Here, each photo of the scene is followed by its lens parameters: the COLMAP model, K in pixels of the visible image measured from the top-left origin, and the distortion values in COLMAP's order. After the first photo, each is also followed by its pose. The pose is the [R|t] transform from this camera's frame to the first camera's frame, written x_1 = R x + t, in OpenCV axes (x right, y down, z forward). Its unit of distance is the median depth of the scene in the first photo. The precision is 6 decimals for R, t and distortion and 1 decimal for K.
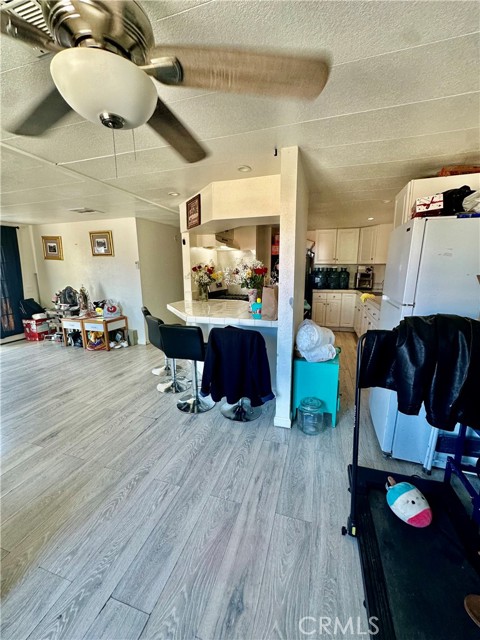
lens RADIAL K [[256.4, 0, 241.9], [0, 256.4, 320.5], [0, 0, 1]] dist [-0.004187, 0.000480]
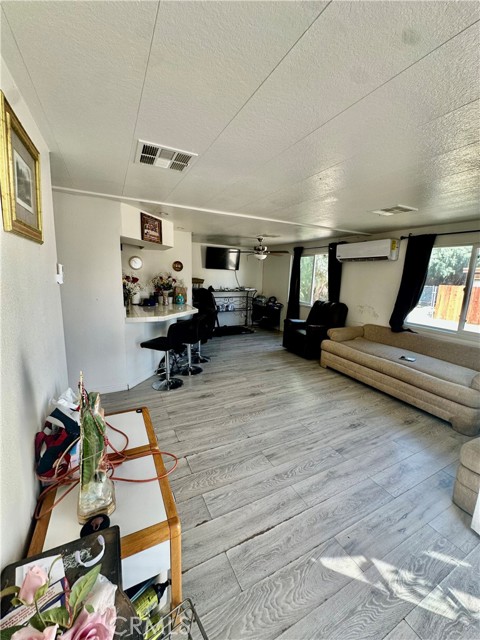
lens RADIAL K [[256.4, 0, 243.4], [0, 256.4, 320.3], [0, 0, 1]] dist [-0.004187, 0.000480]
pose [[-0.707405, -0.139534, 0.692898, -1.467207], [0.112365, 0.945652, 0.305151, -0.386205], [-0.697819, 0.293723, -0.653280, 1.770983]]
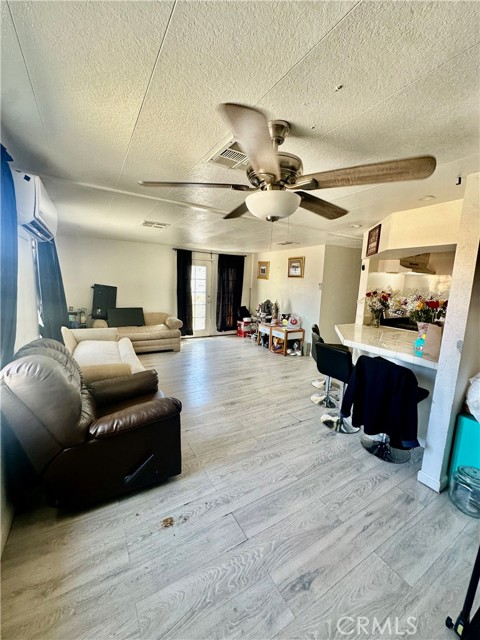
lens RADIAL K [[256.4, 0, 242.3], [0, 256.4, 321.6], [0, 0, 1]] dist [-0.004187, 0.000480]
pose [[0.746172, 0.135785, -0.651759, 0.148073], [-0.171210, 0.985191, 0.009241, -0.025698], [0.643362, 0.104693, 0.758370, -0.092998]]
